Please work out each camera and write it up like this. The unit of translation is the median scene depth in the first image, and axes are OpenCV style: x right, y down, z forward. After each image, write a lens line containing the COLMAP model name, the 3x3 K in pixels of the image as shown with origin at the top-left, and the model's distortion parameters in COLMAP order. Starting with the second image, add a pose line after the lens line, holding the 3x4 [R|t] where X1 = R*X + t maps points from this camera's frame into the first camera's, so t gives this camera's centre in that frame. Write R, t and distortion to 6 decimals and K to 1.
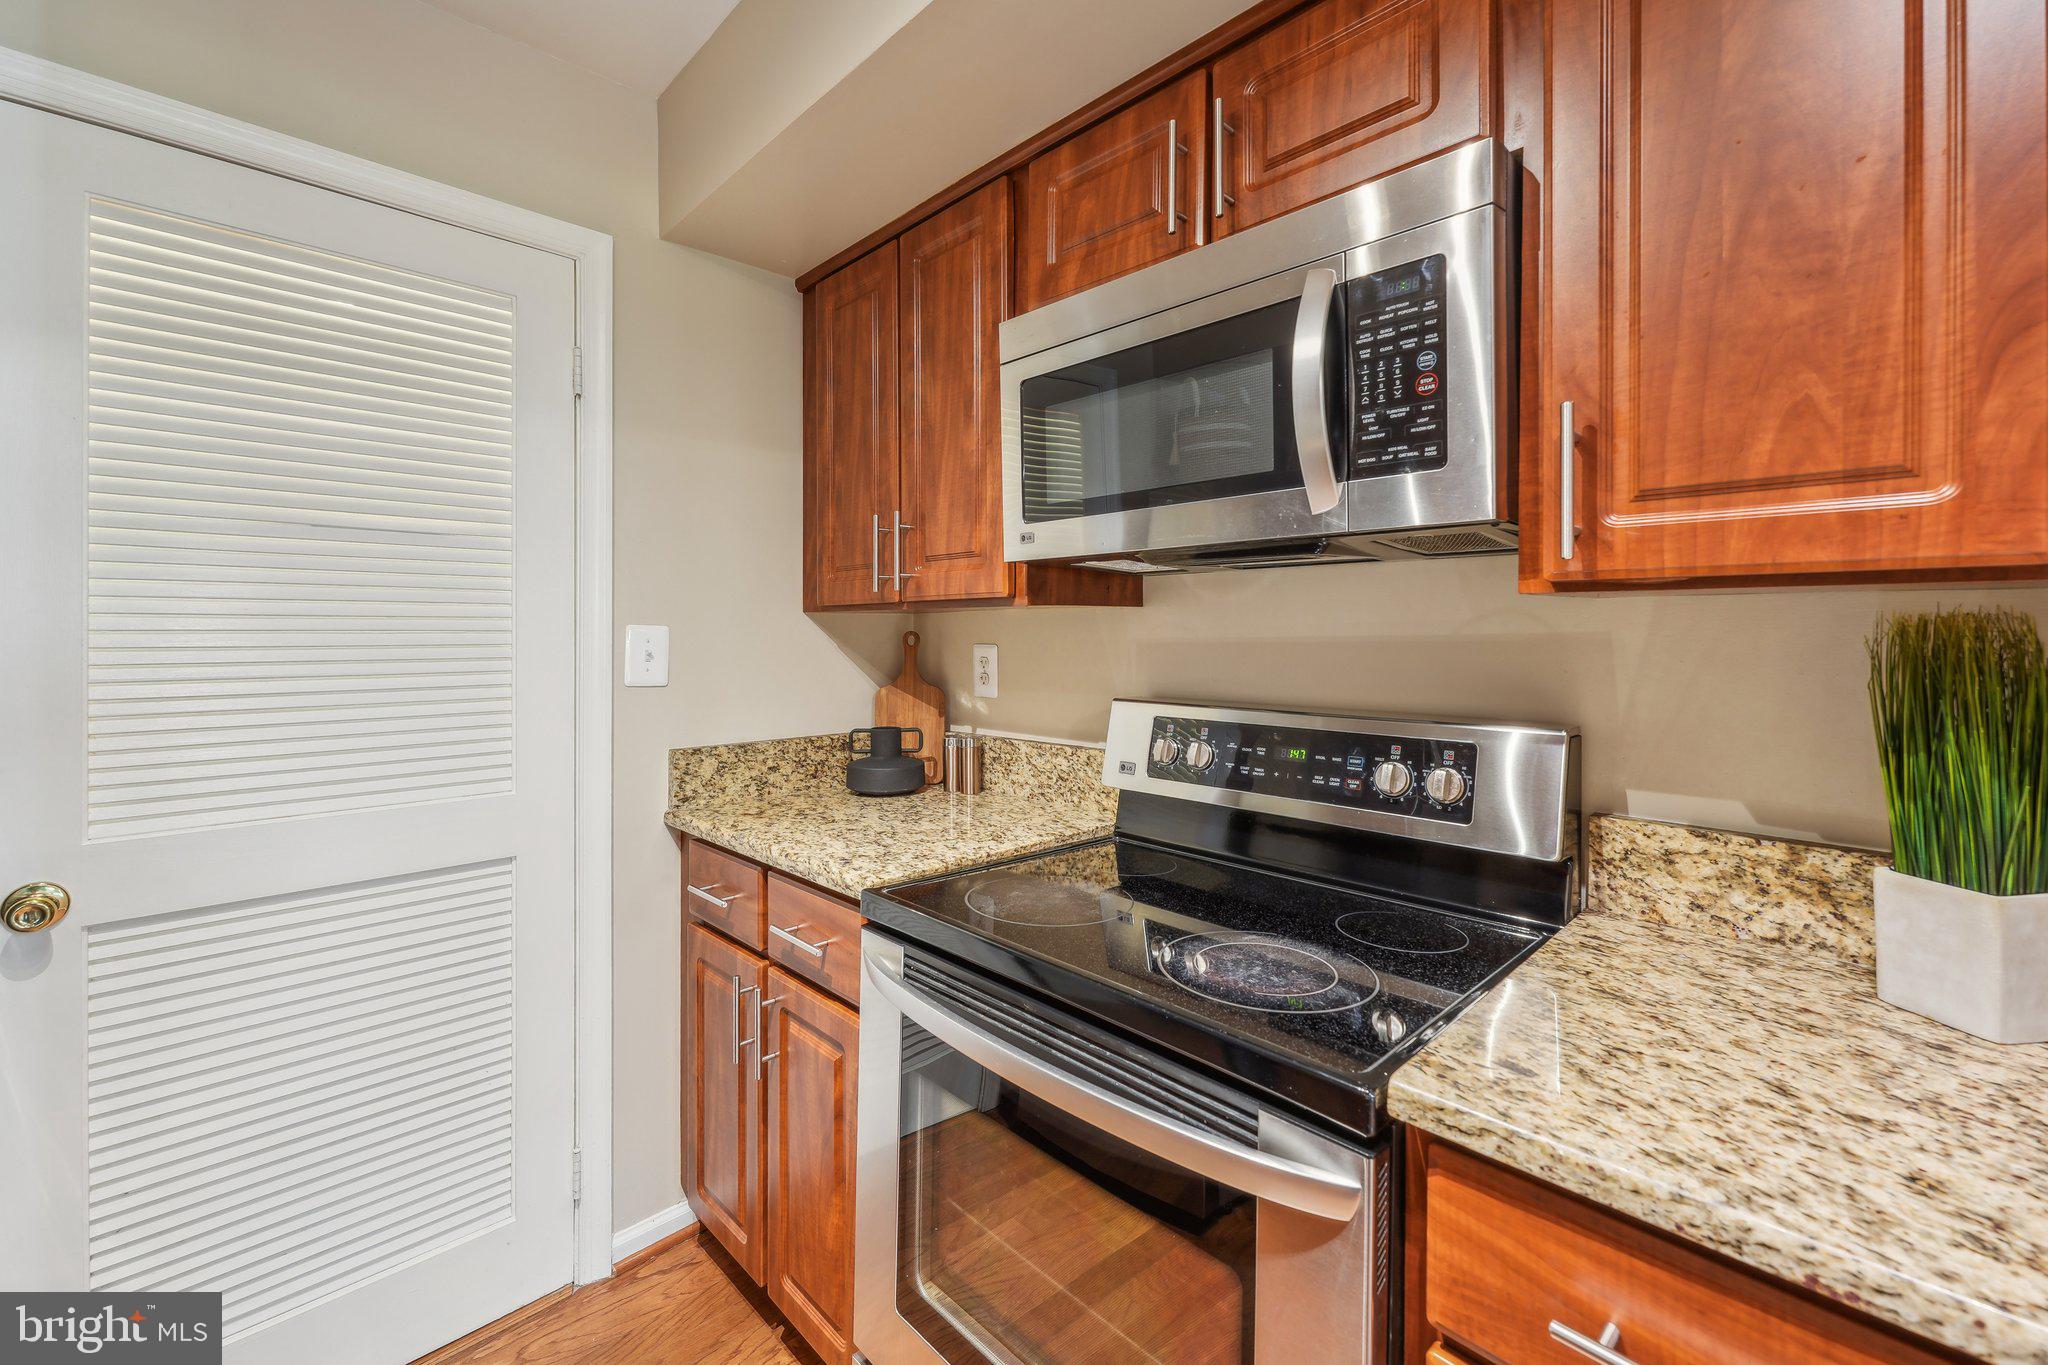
lens RADIAL K [[848.4, 0, 1018.8], [0, 848.4, 630.5], [0, 0, 1]] dist [-0.000783, -0.000745]
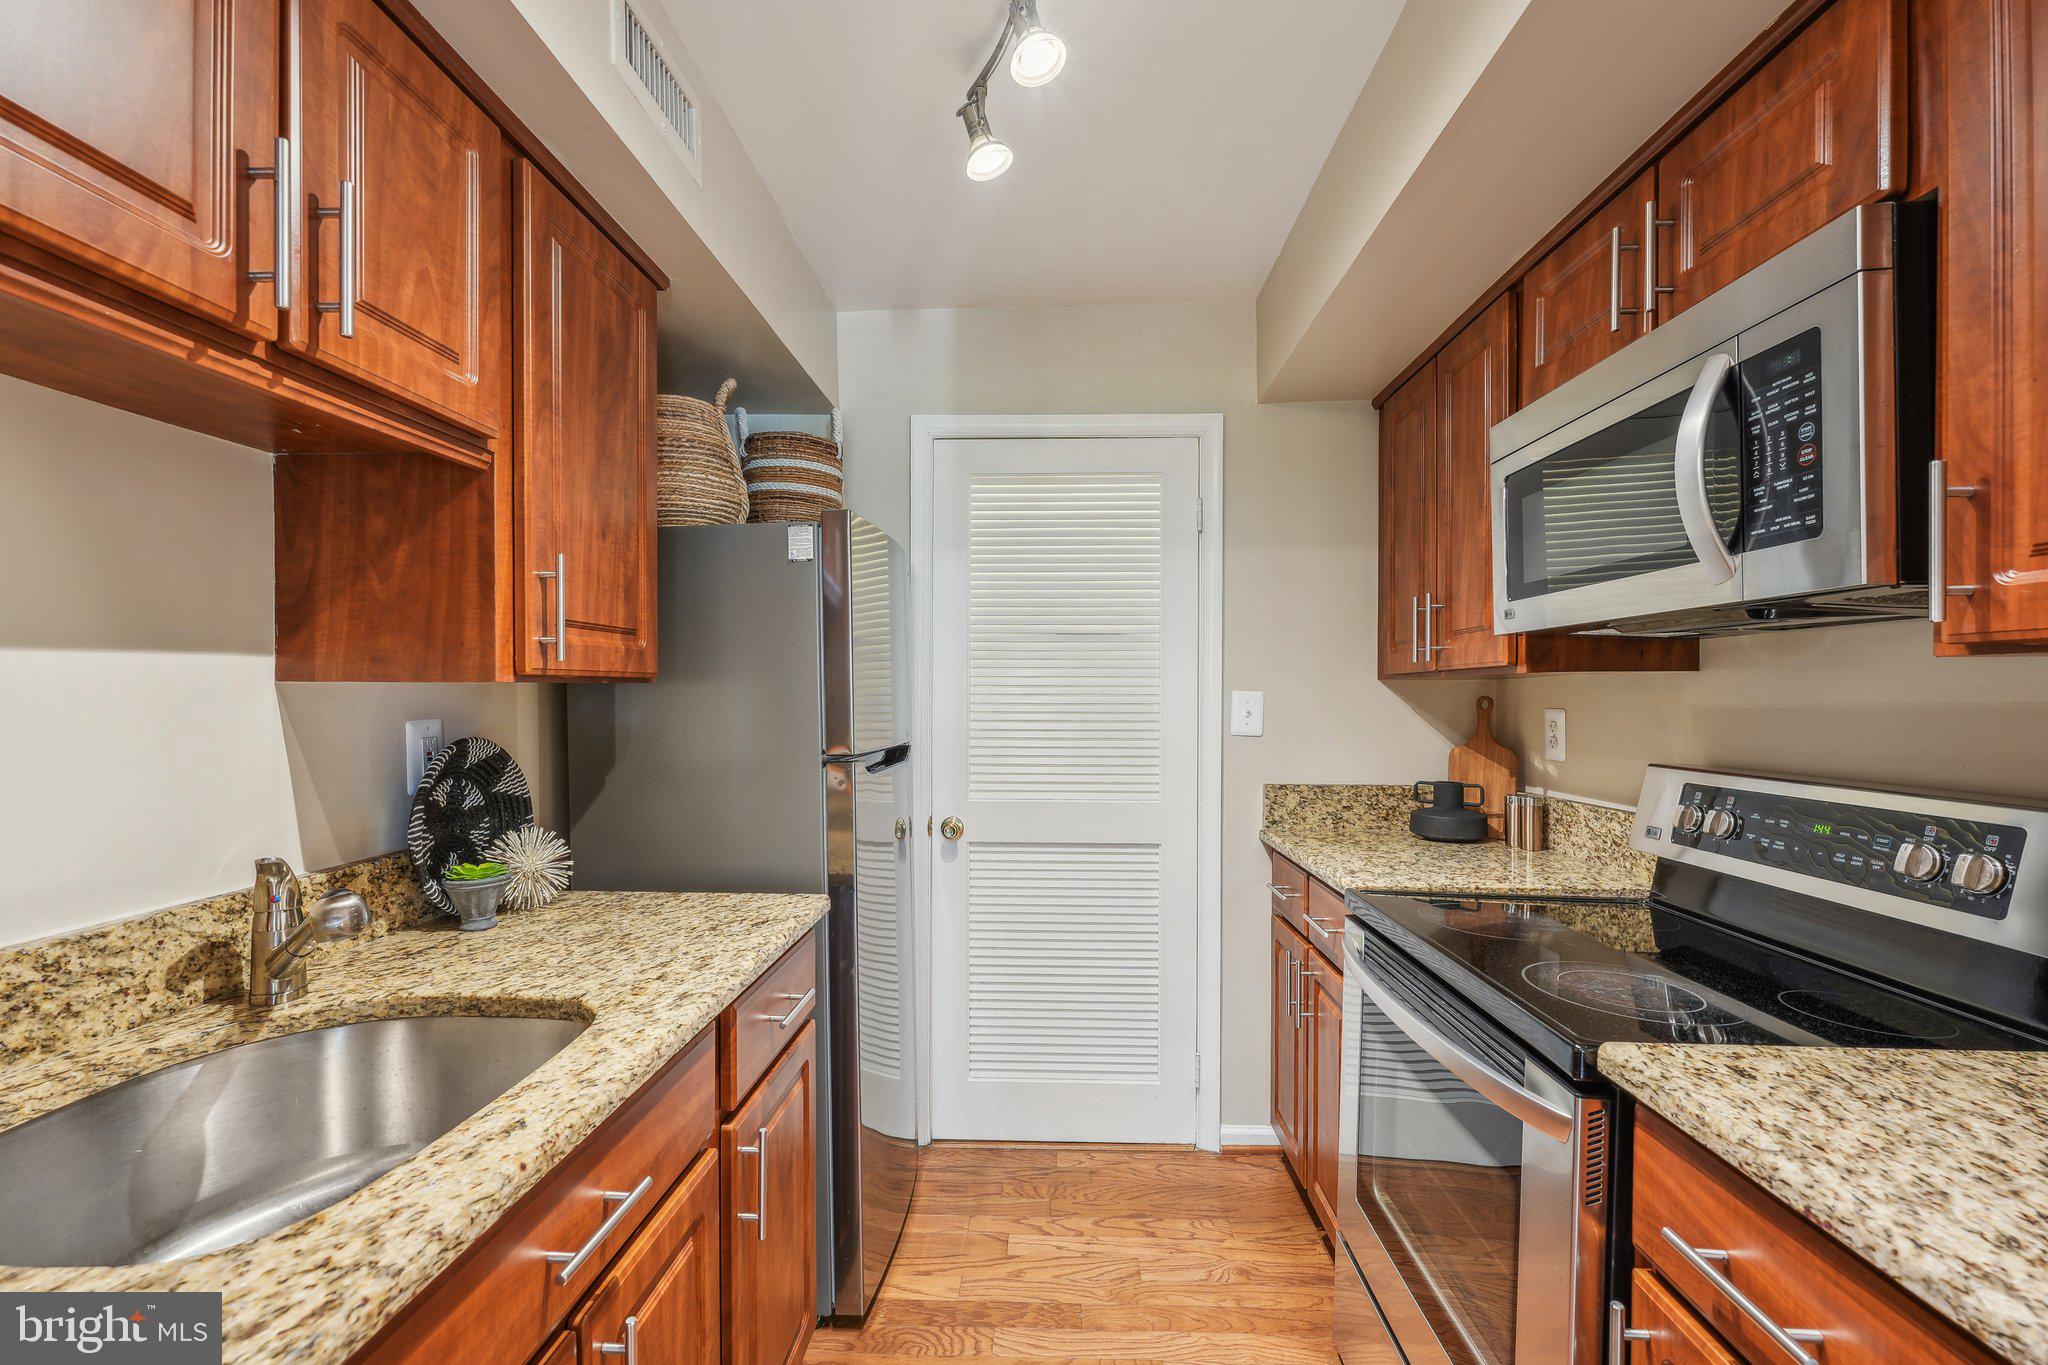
lens RADIAL K [[862.9, 0, 1023.7], [0, 862.9, 698.4], [0, 0, 1]] dist [0.000491, -0.000375]
pose [[0.691112, 0.004273, -0.722735, 0.371199], [-0.002036, 0.999990, 0.003965, 0.000855], [0.722745, -0.001269, 0.691113, -0.257051]]
